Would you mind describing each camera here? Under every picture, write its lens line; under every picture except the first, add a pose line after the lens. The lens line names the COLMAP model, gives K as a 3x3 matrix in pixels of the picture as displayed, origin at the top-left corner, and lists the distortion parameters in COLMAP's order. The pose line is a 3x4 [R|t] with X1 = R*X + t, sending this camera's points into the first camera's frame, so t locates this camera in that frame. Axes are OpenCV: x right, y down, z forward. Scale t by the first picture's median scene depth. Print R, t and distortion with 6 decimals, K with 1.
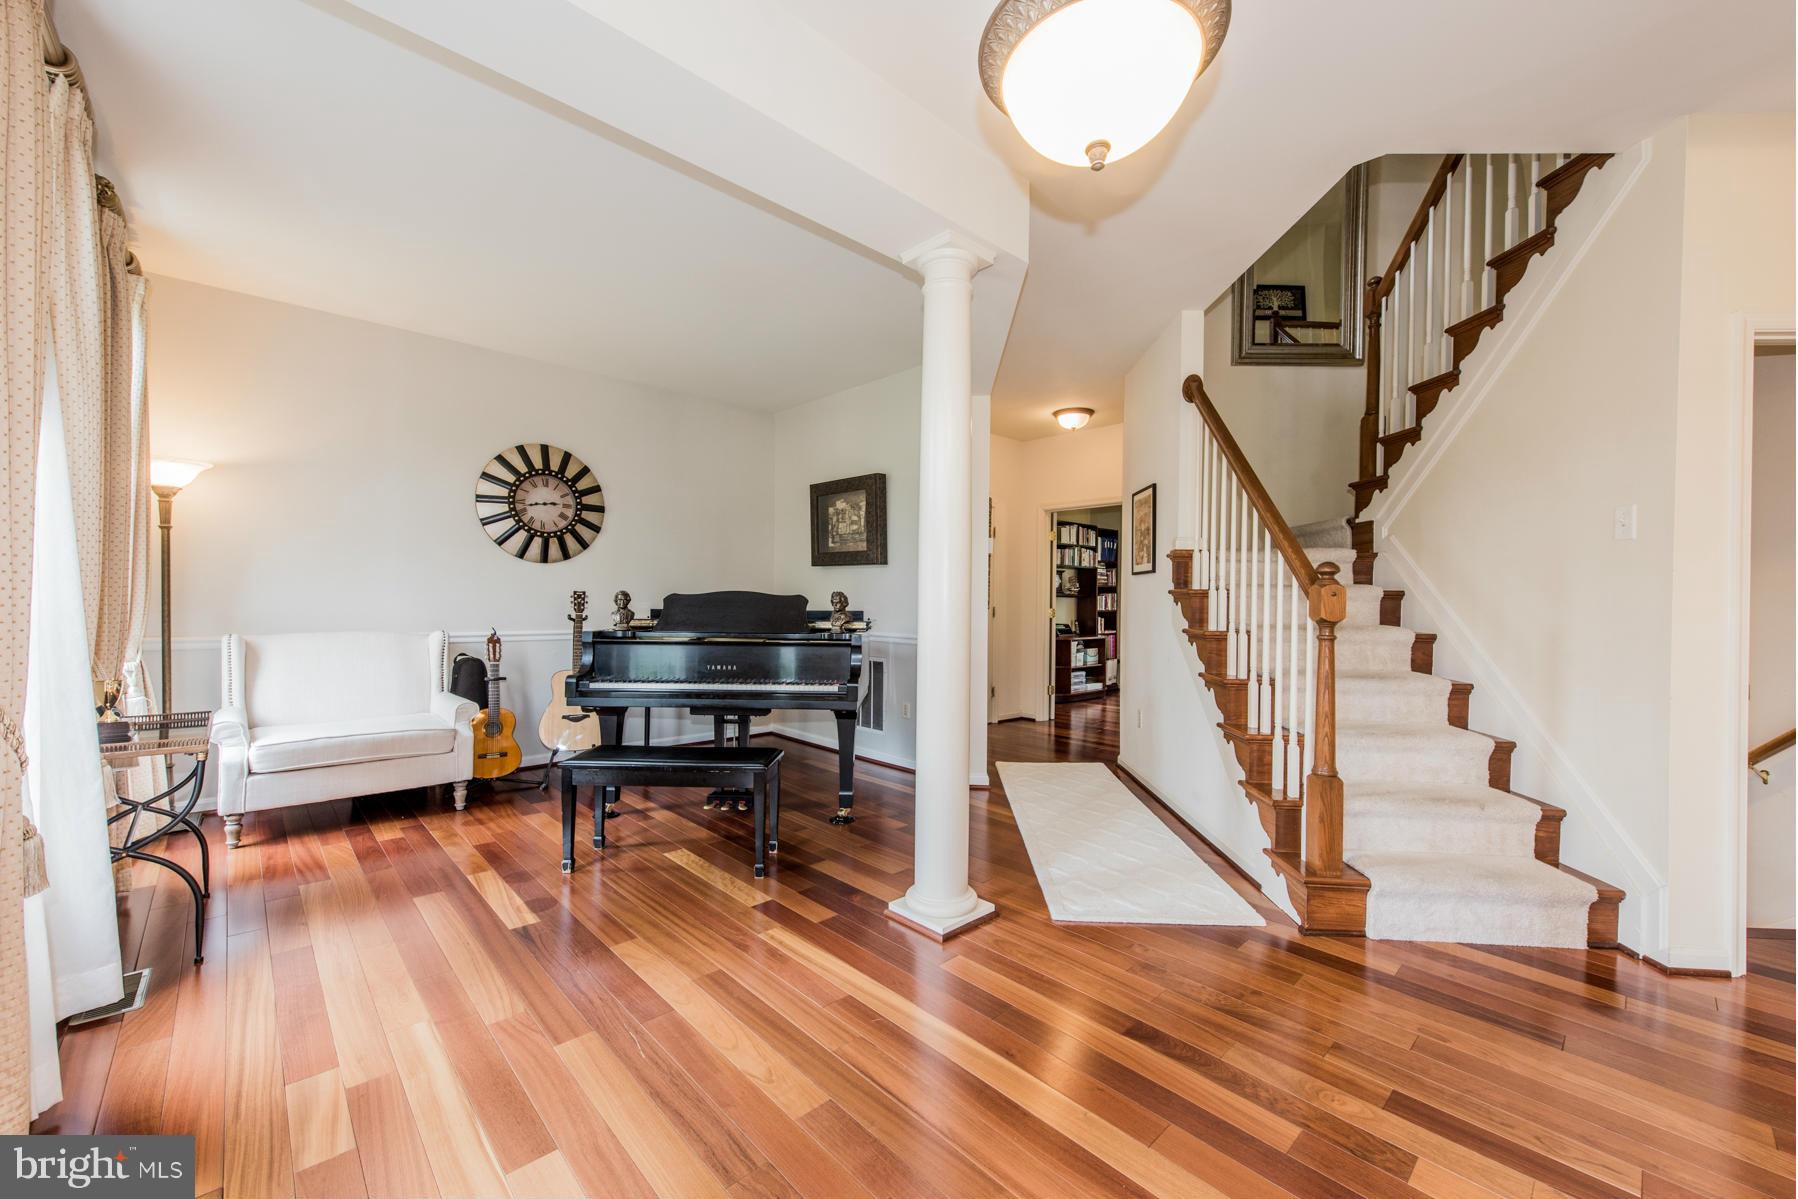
lens RADIAL K [[704.4, 0, 896.0], [0, 704.4, 602.8], [0, 0, 1]] dist [0.010243, -0.001725]
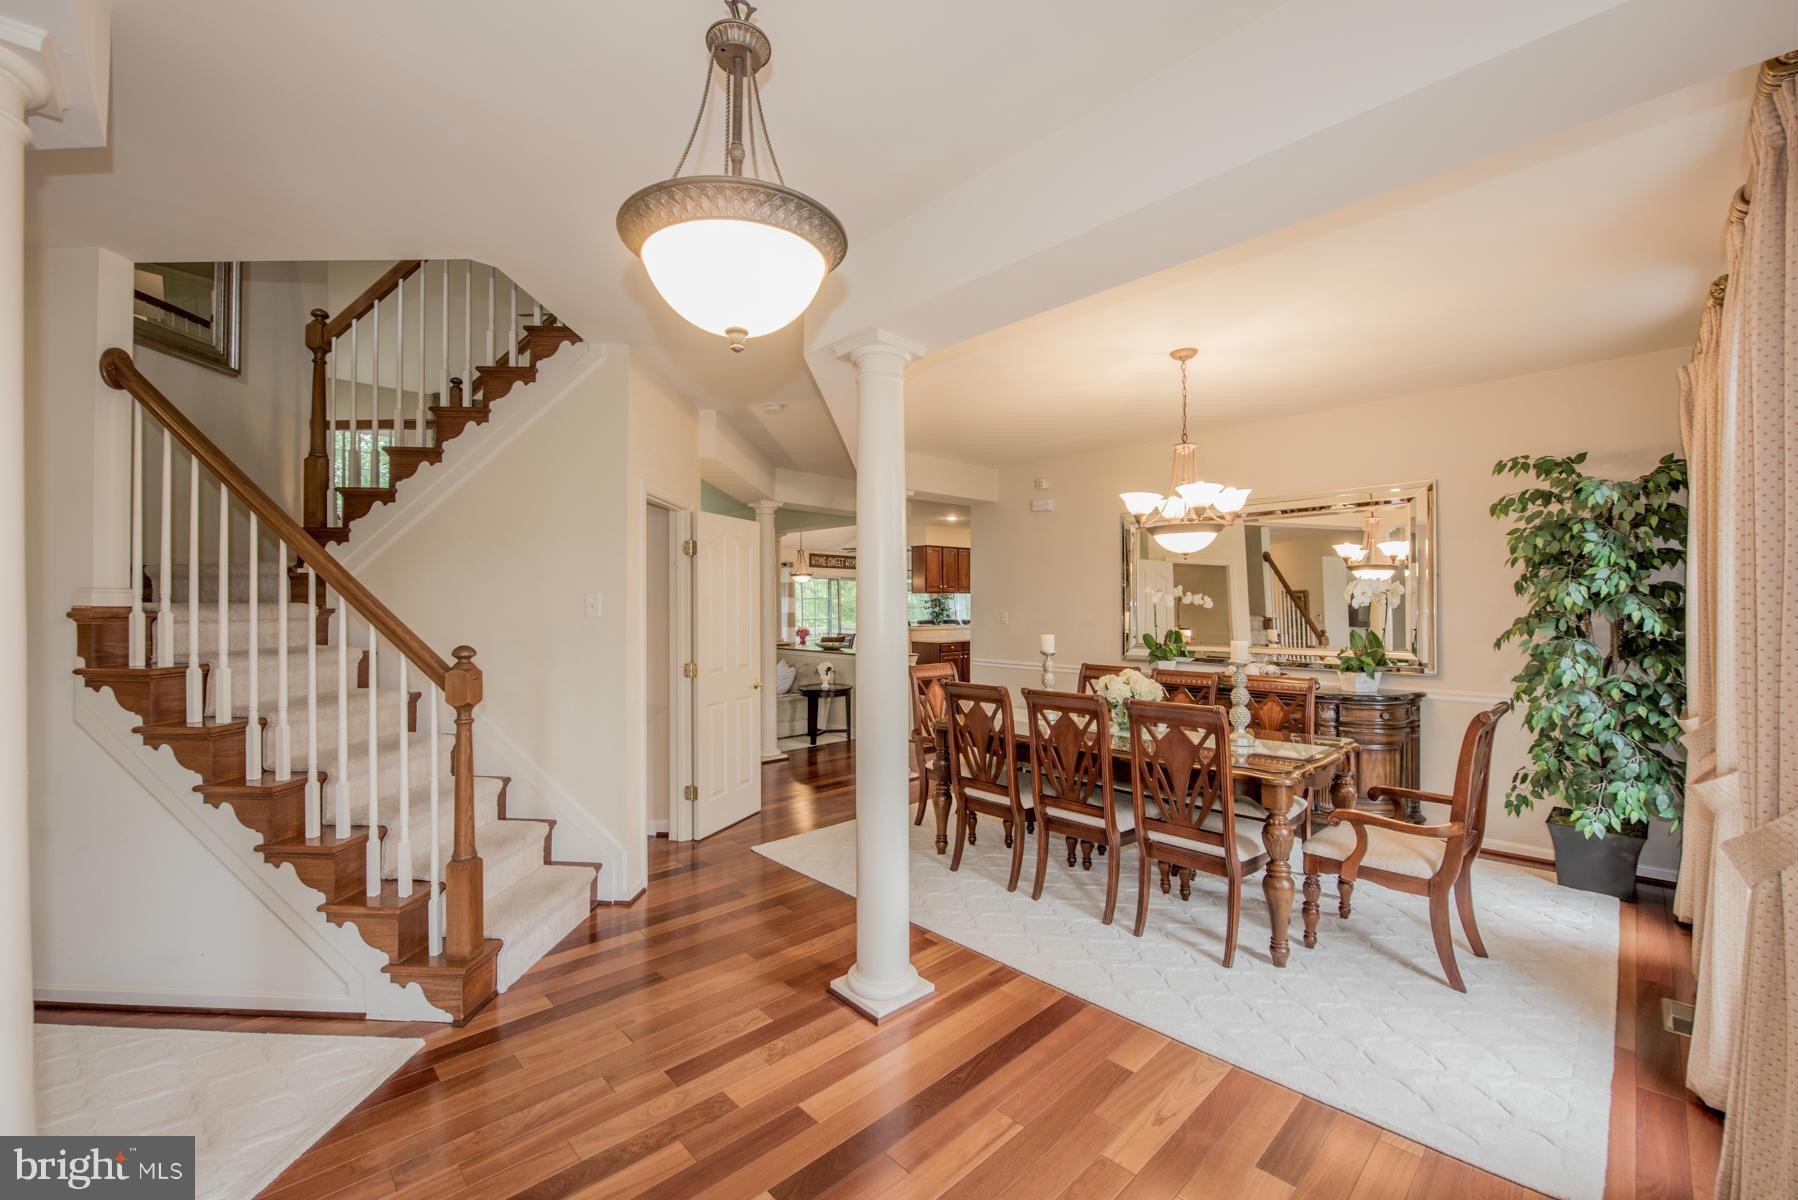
lens RADIAL K [[704.4, 0, 916.6], [0, 704.4, 612.9], [0, 0, 1]] dist [0.010243, -0.001725]
pose [[-0.004161, -0.012719, 0.999910, -0.211234], [0.002459, 0.999916, 0.012730, -0.061254], [-0.999988, 0.002511, -0.004129, 0.193486]]
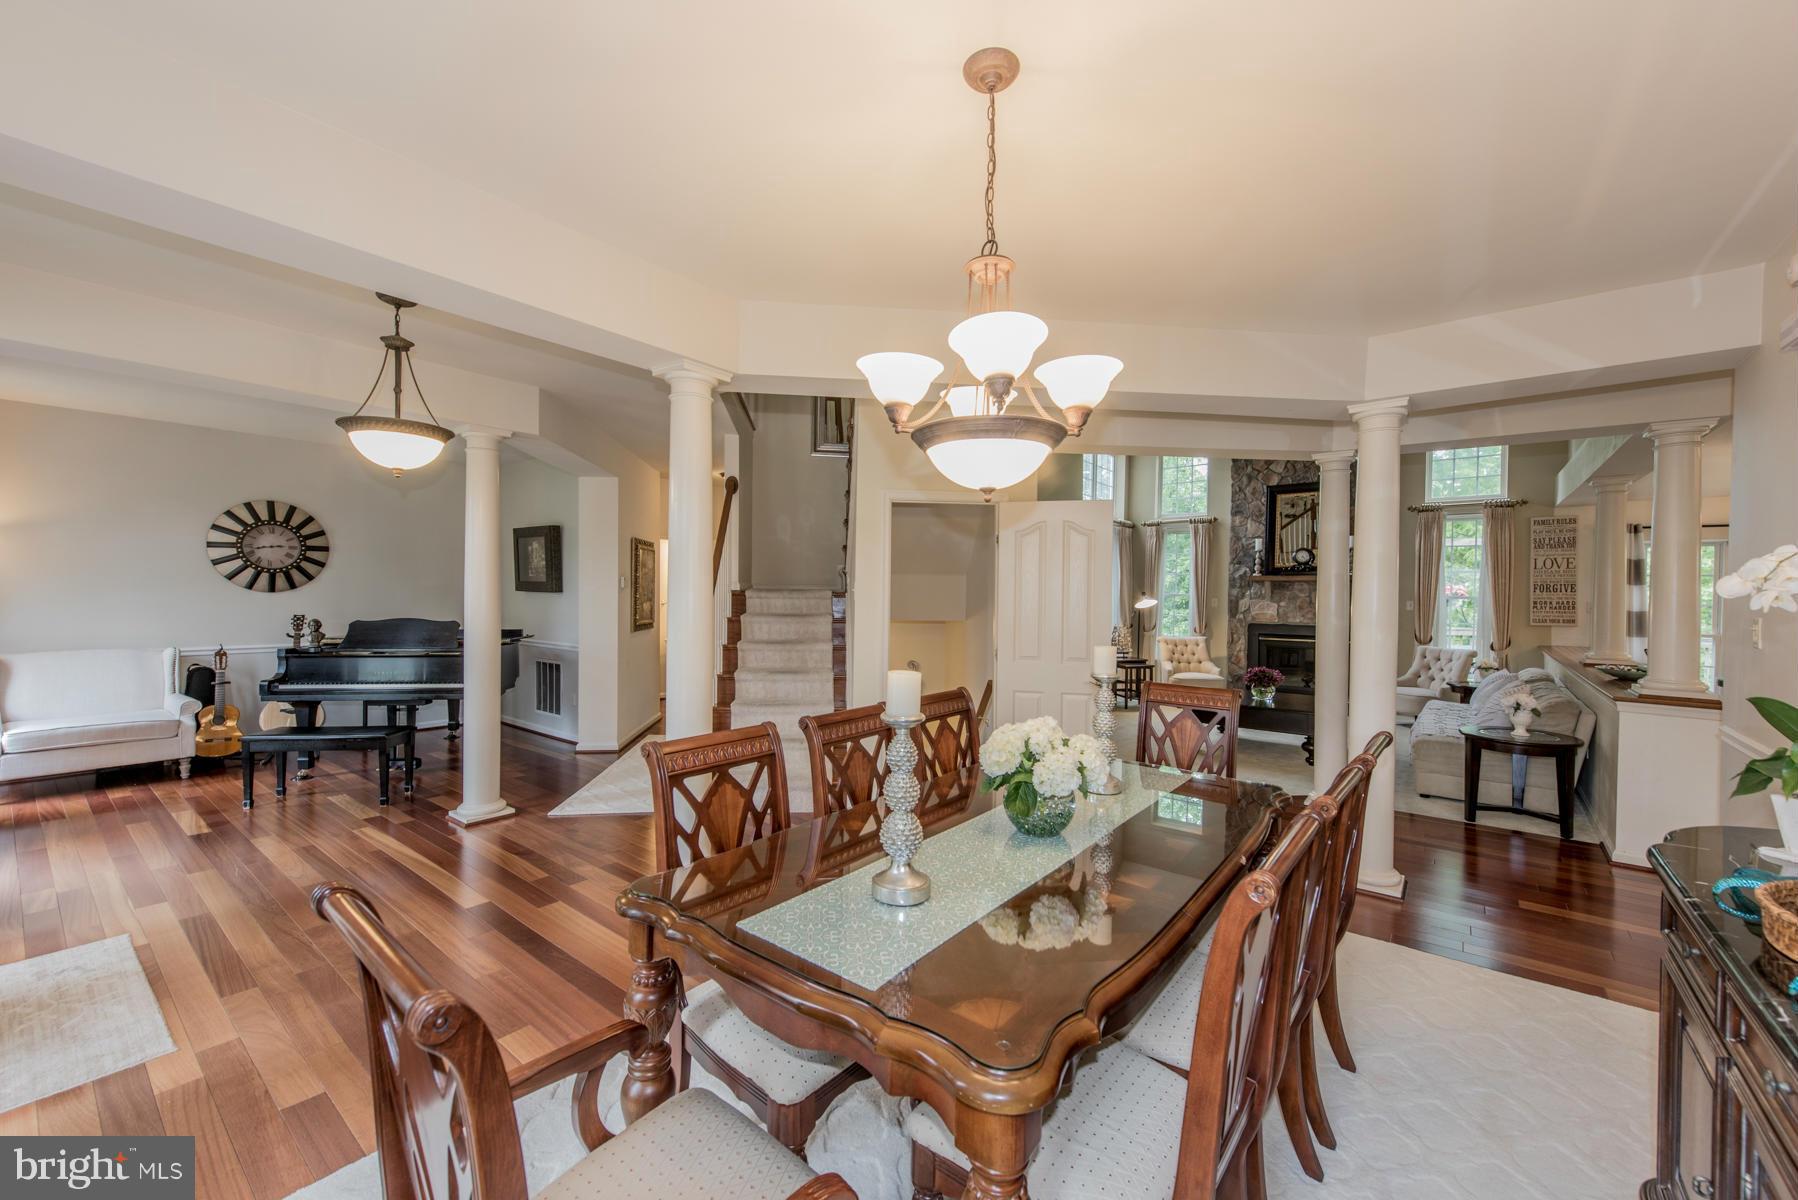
lens RADIAL K [[704.4, 0, 891.4], [0, 704.4, 605.4], [0, 0, 1]] dist [0.010243, -0.001725]
pose [[0.988829, -0.002055, 0.149042, 0.538557], [-0.000303, 0.999875, 0.015798, -0.066563], [-0.149056, -0.015667, 0.988705, -0.568224]]
